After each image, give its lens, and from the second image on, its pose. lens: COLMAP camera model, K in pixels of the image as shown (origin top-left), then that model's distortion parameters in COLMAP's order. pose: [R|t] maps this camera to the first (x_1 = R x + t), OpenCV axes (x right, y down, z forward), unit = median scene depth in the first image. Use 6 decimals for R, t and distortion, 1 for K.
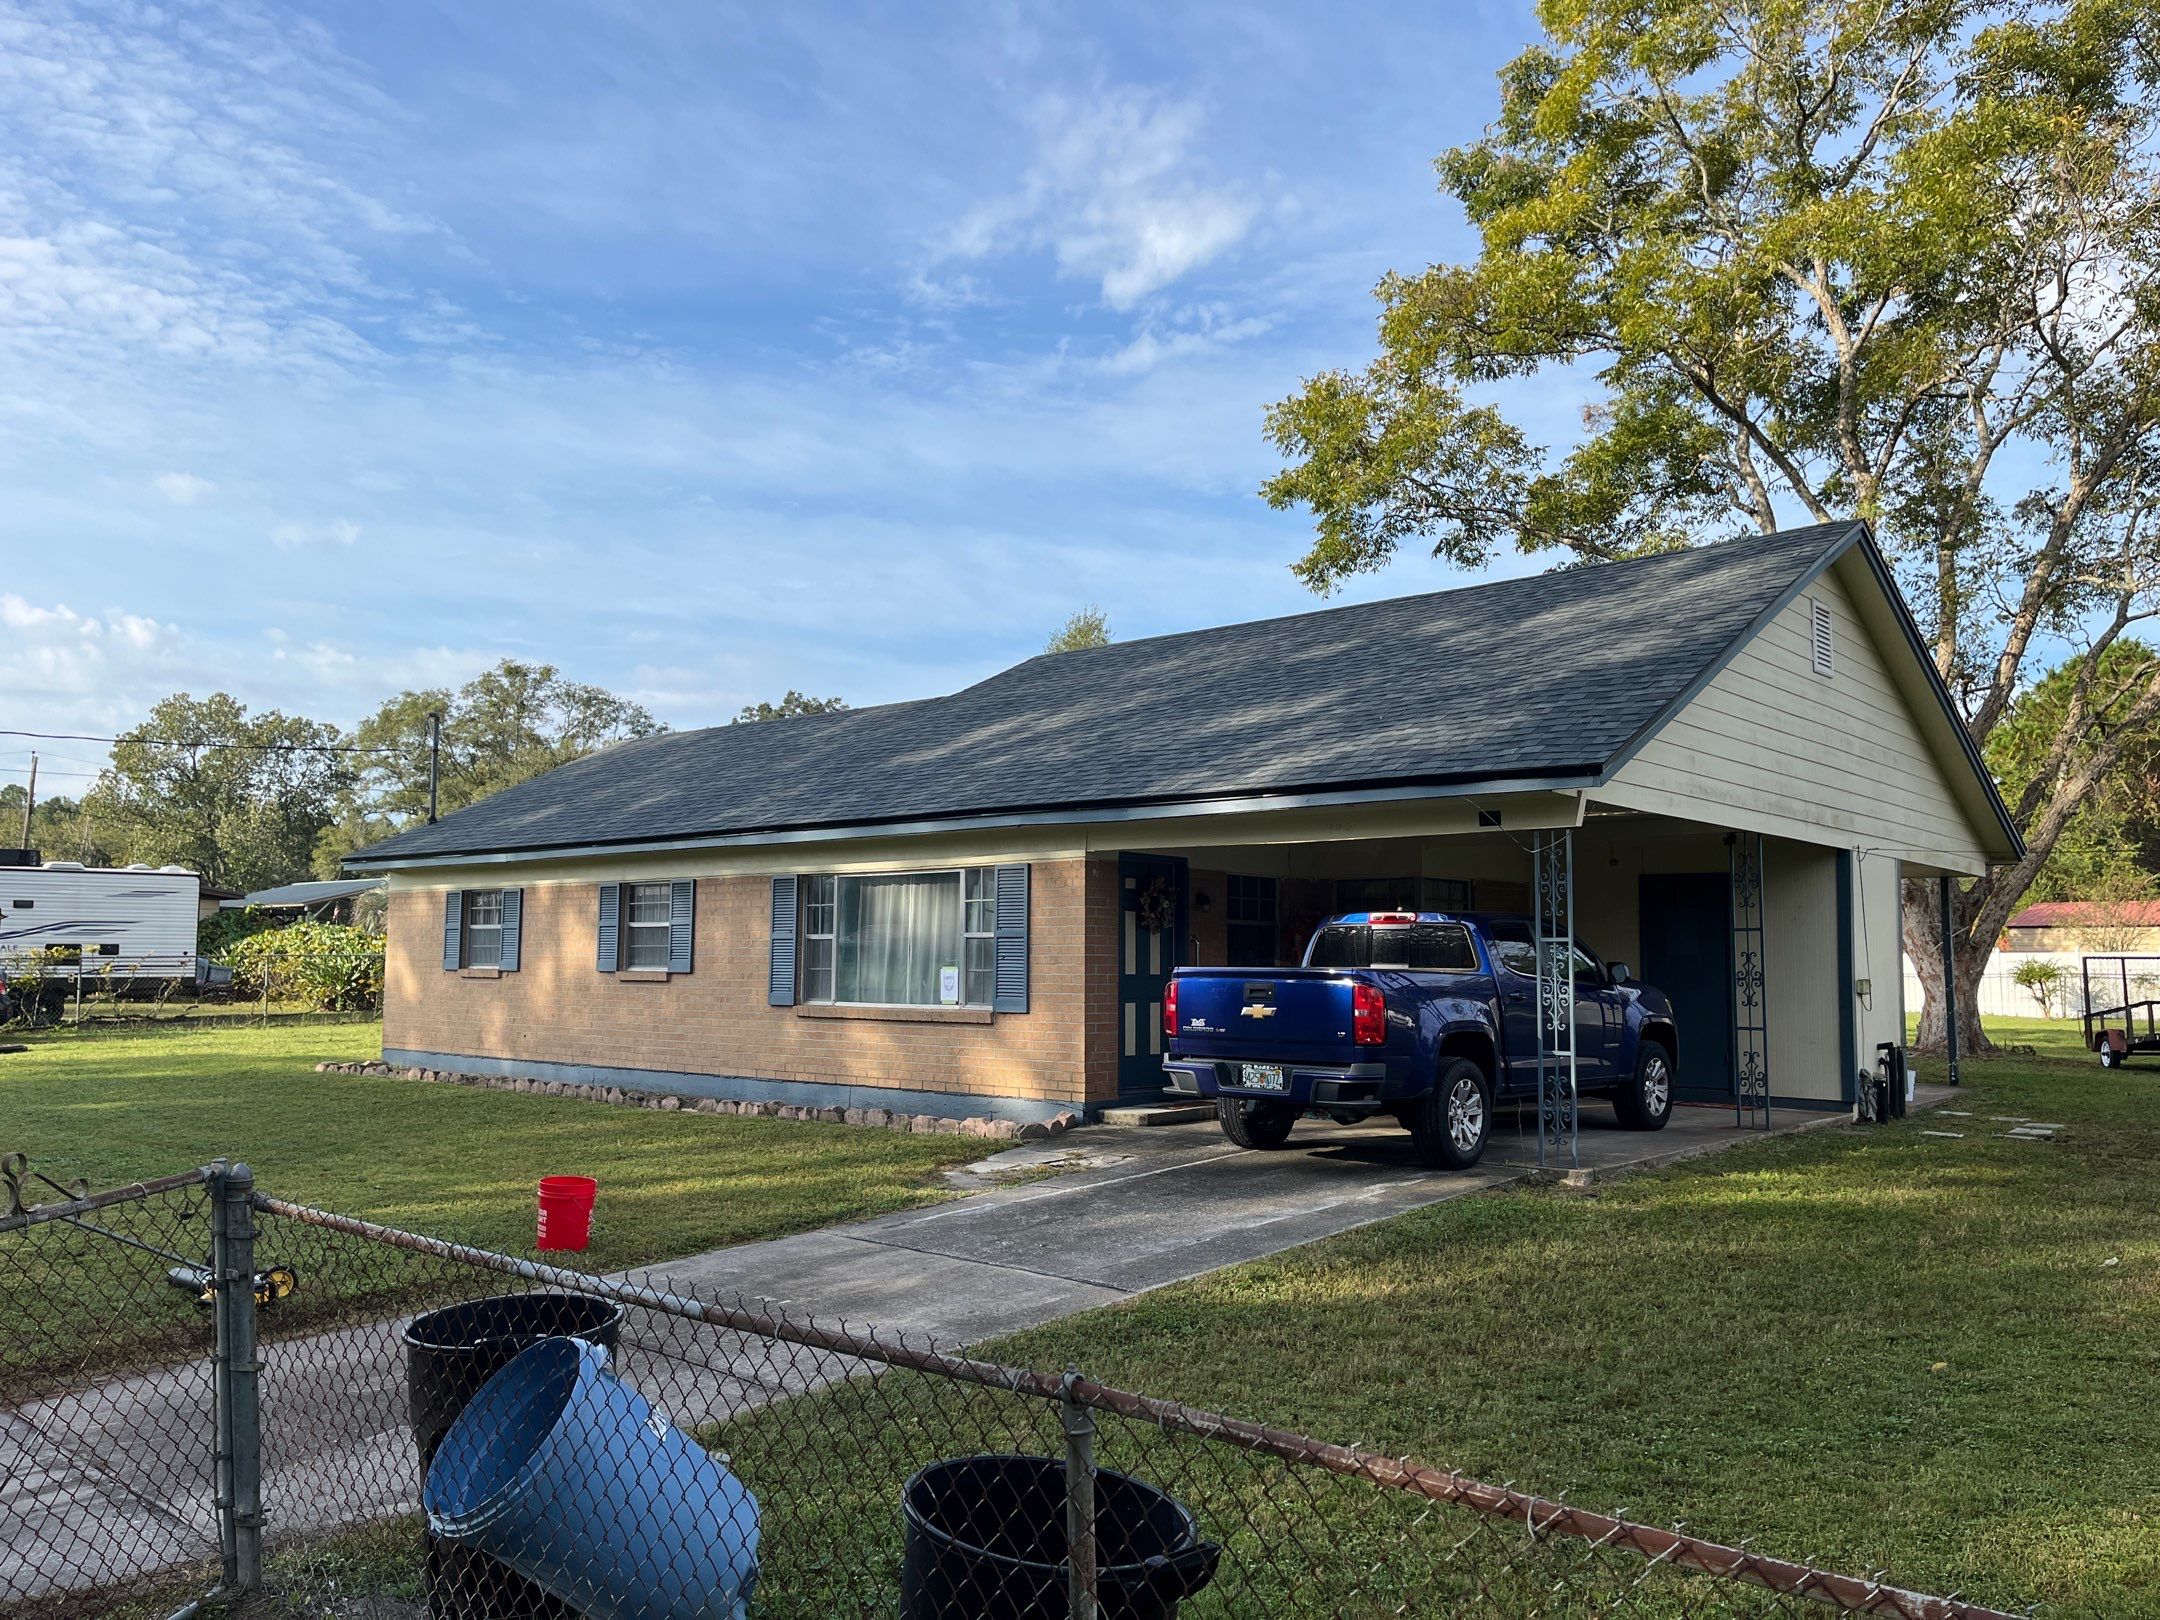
lens RADIAL K [[1635.7, 0, 1080.0], [0, 1635.7, 810.0], [0, 0, 1]] dist [0.003843, 0.000678]
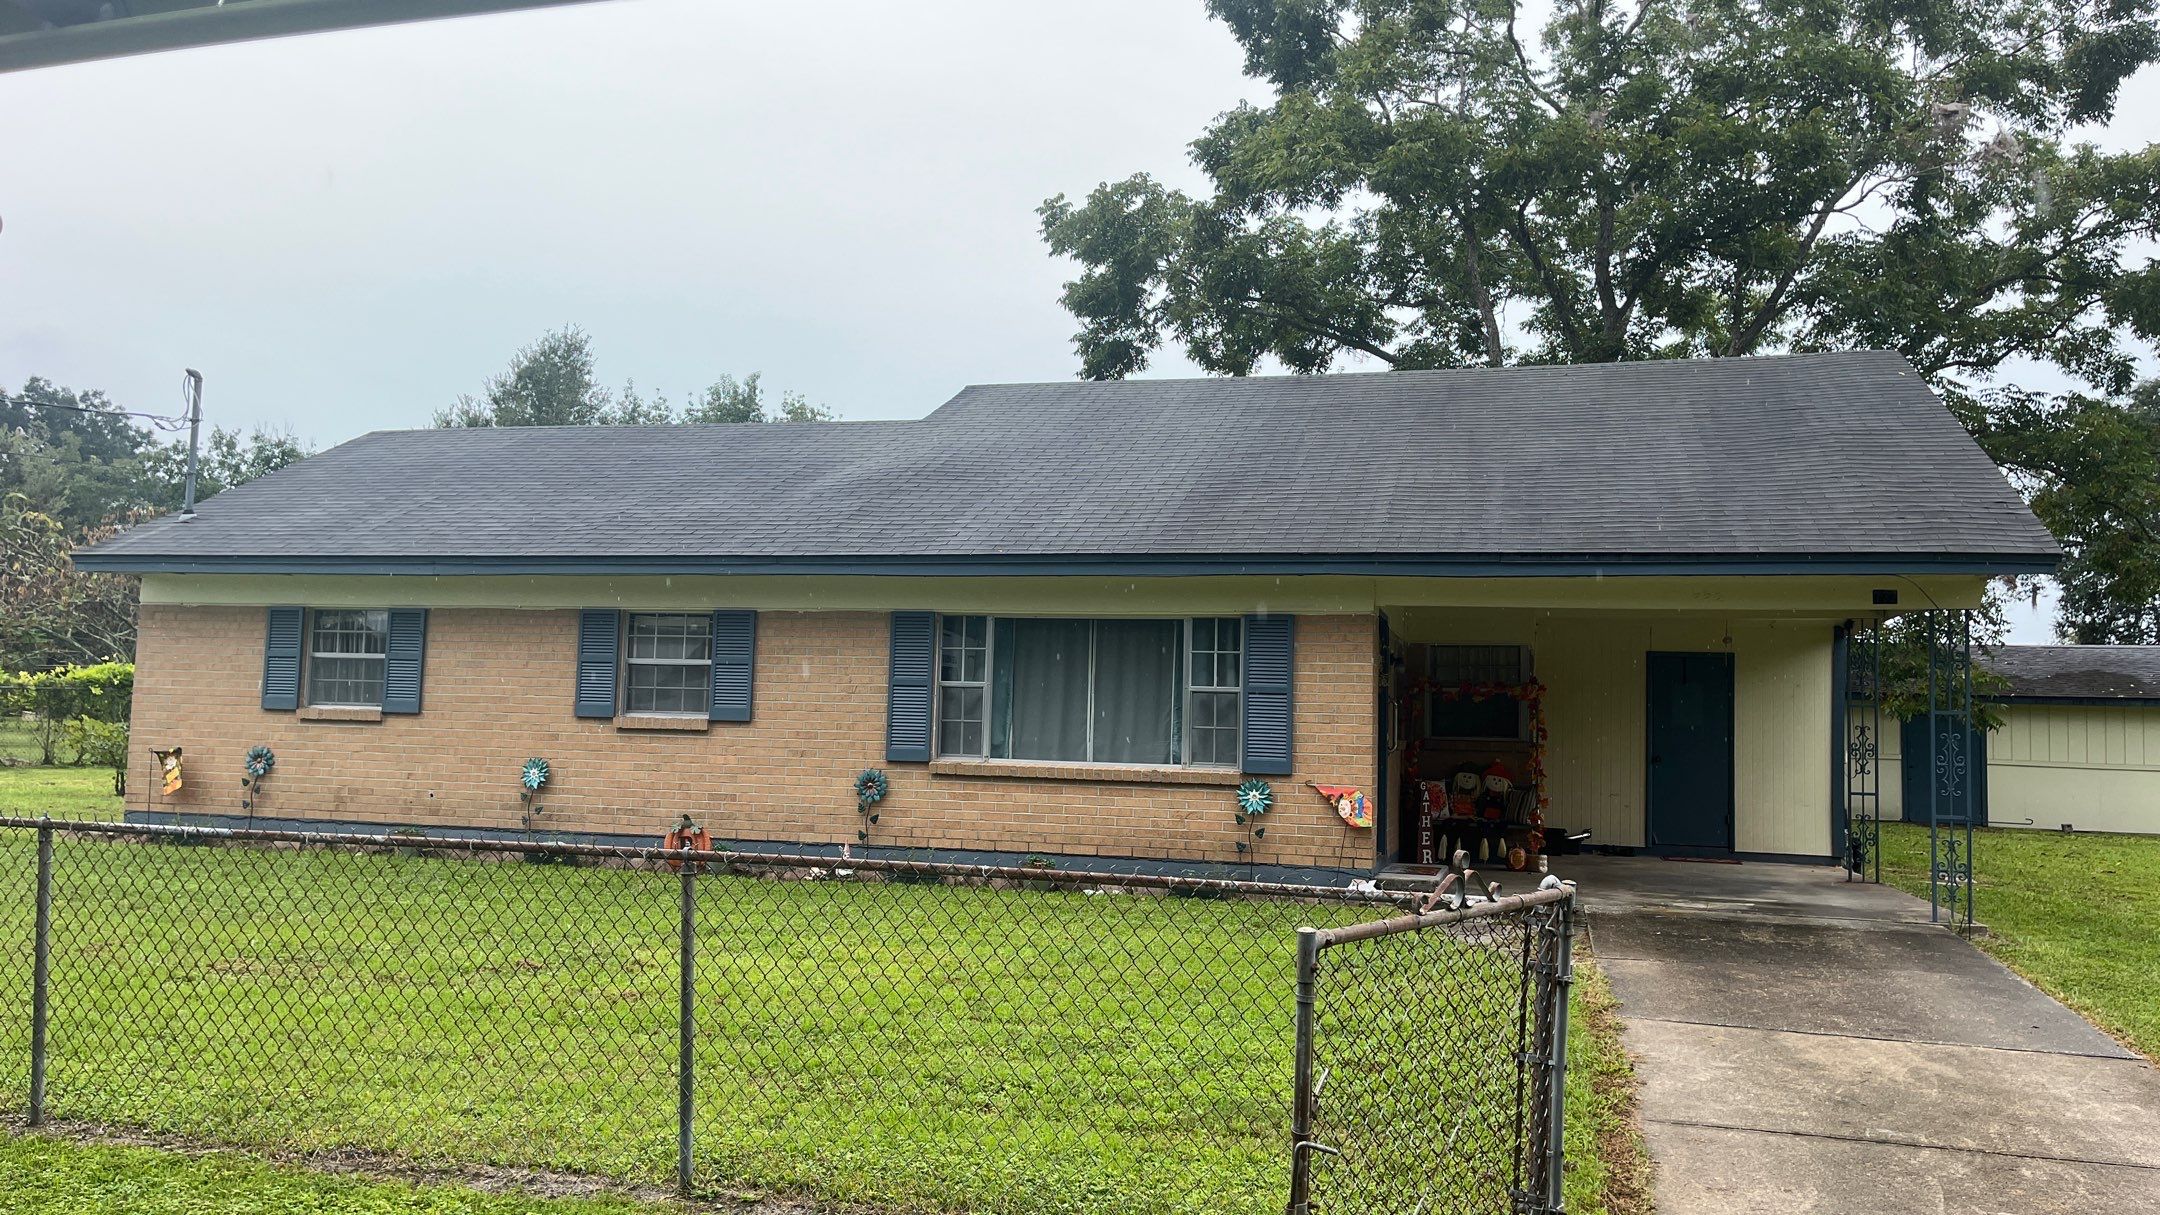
lens RADIAL K [[1628.6, 0, 1080.0], [0, 1628.6, 607.5], [0, 0, 1]] dist [-0.002366, 0.000161]
pose [[0.909295, 0.050585, 0.413066, -0.433799], [-0.061615, 0.998010, 0.013415, 0.018065], [-0.411565, -0.037650, 0.910602, 0.158660]]
